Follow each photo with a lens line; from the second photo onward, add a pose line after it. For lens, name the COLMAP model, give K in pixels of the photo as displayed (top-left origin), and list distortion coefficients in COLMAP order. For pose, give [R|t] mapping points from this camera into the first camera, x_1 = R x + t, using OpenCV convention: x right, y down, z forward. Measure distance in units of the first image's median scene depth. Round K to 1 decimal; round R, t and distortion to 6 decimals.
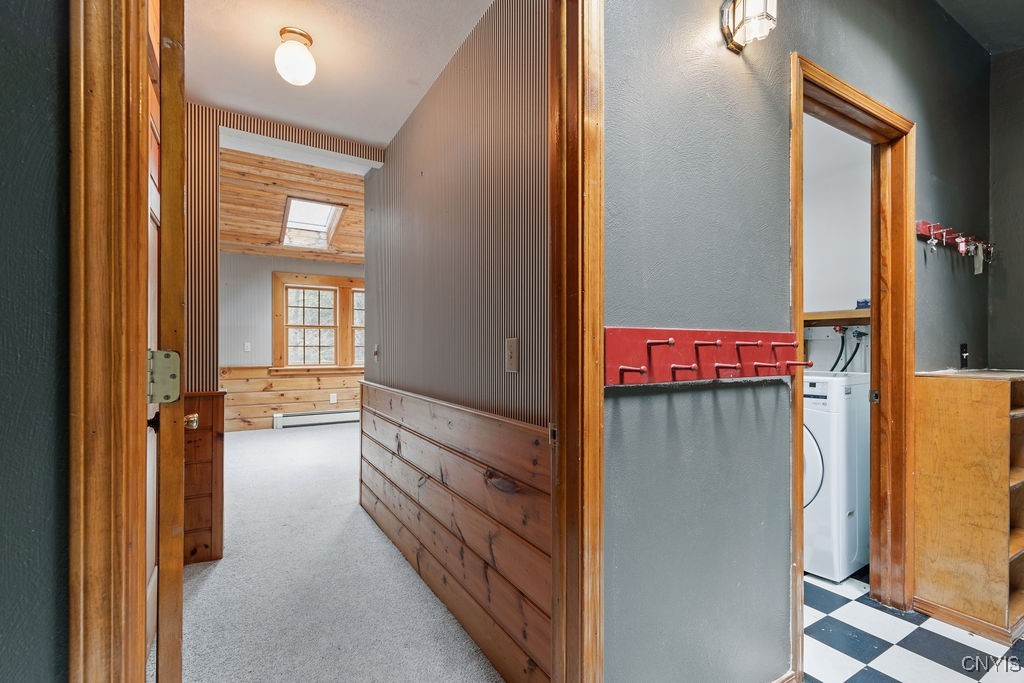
lens RADIAL K [[460.5, 0, 512.1], [0, 460.5, 348.2], [0, 0, 1]] dist [0.008014, -0.001295]
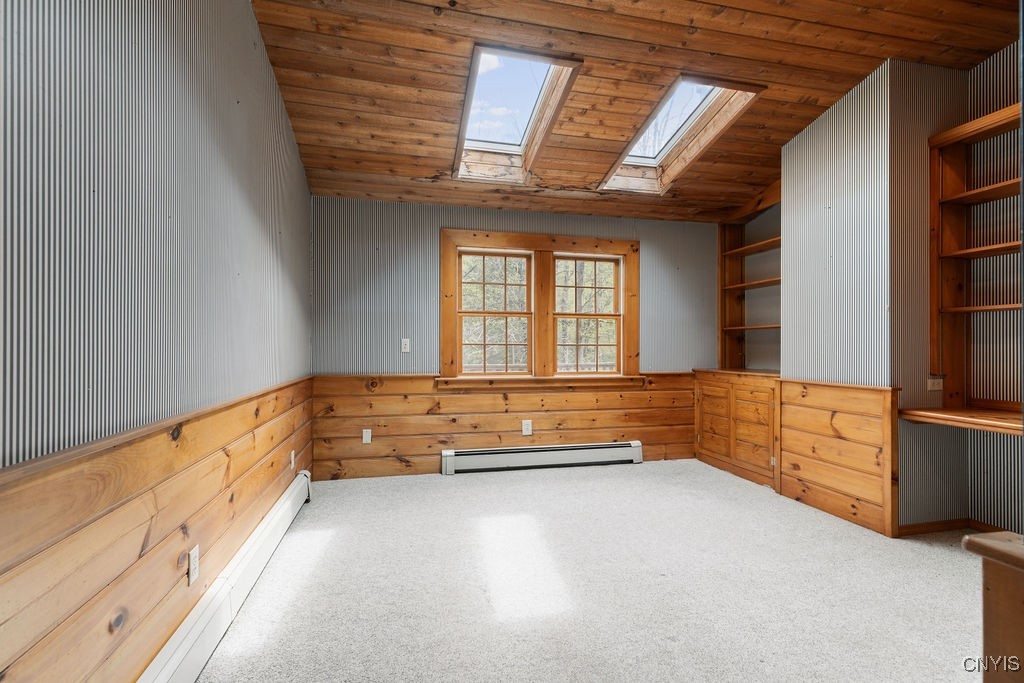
lens RADIAL K [[460.5, 0, 511.0], [0, 460.5, 342.2], [0, 0, 1]] dist [0.008014, -0.001295]
pose [[0.952650, -0.000555, -0.304067, -0.230027], [-0.001942, 0.999967, -0.007911, -0.002272], [0.304061, 0.008127, 0.952618, 0.417980]]
